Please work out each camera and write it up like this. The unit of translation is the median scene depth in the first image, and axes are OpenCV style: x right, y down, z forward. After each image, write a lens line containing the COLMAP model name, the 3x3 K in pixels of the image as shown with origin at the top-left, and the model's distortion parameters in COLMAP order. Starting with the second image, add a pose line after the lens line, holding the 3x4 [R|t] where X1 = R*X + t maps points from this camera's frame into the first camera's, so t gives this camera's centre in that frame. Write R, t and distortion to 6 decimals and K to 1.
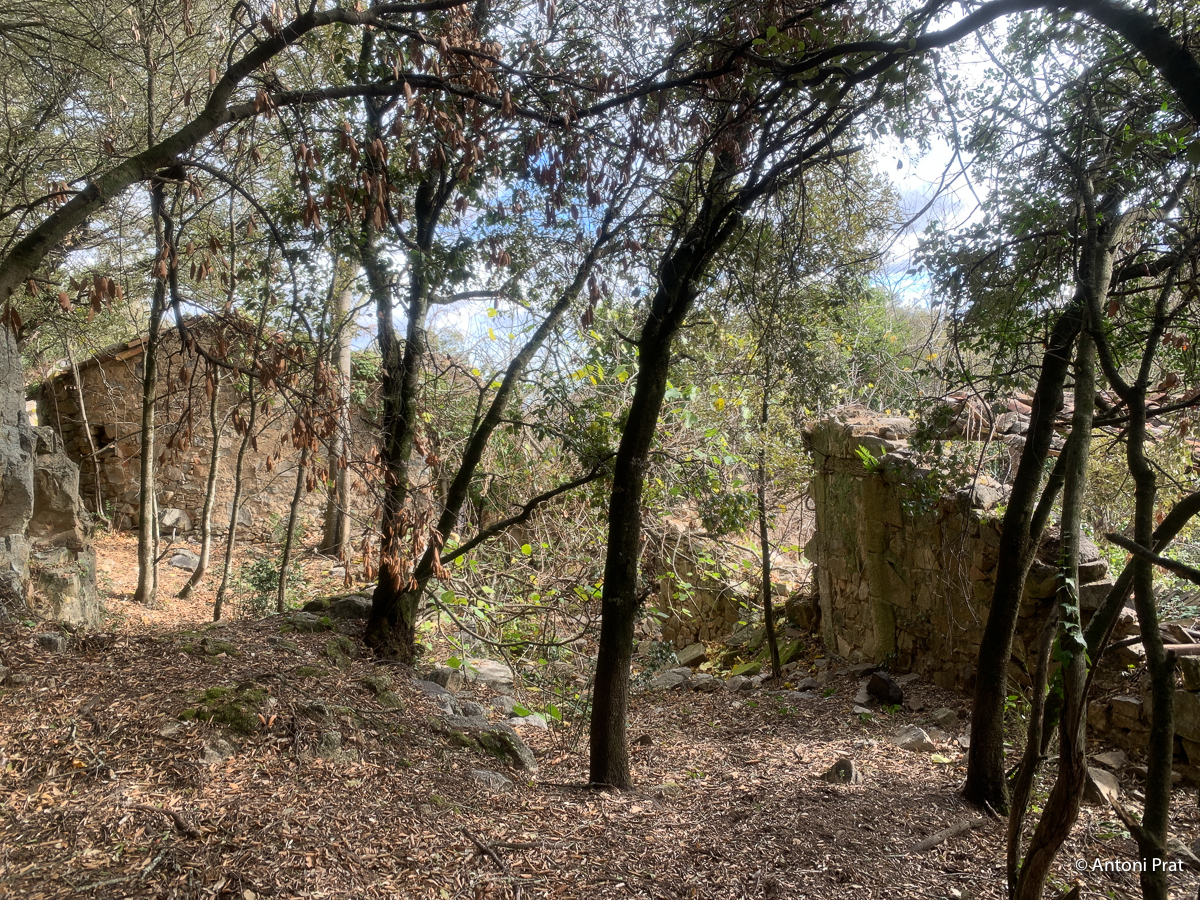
lens RADIAL K [[929.7, 0, 600.7], [0, 929.7, 449.9], [0, 0, 1]] dist [0.011121, -0.033058]
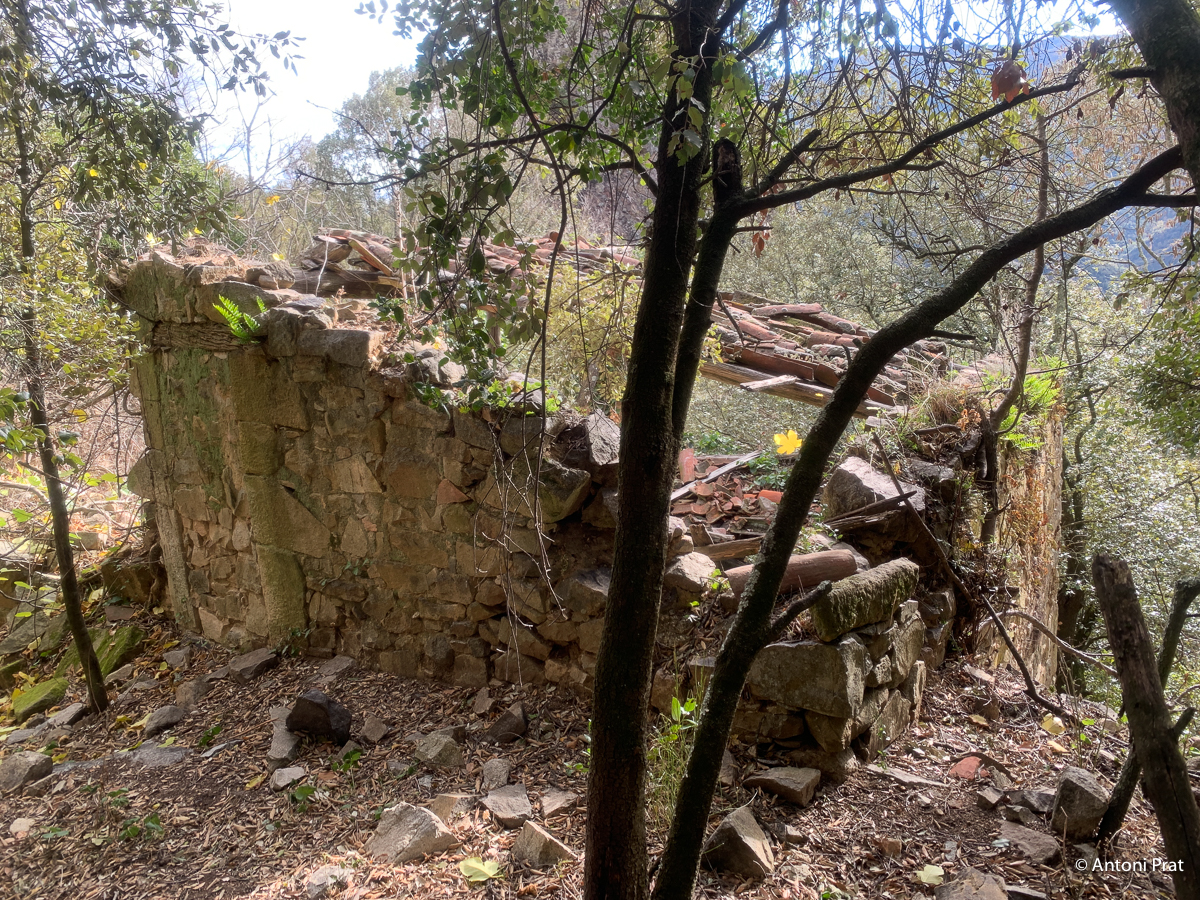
lens RADIAL K [[929.7, 0, 610.3], [0, 929.7, 427.4], [0, 0, 1]] dist [0.011121, -0.033058]
pose [[0.749524, -0.101893, 0.654088, 0.068525], [0.038037, 0.993080, 0.111113, 0.020055], [-0.660884, -0.058403, 0.748213, 0.379035]]
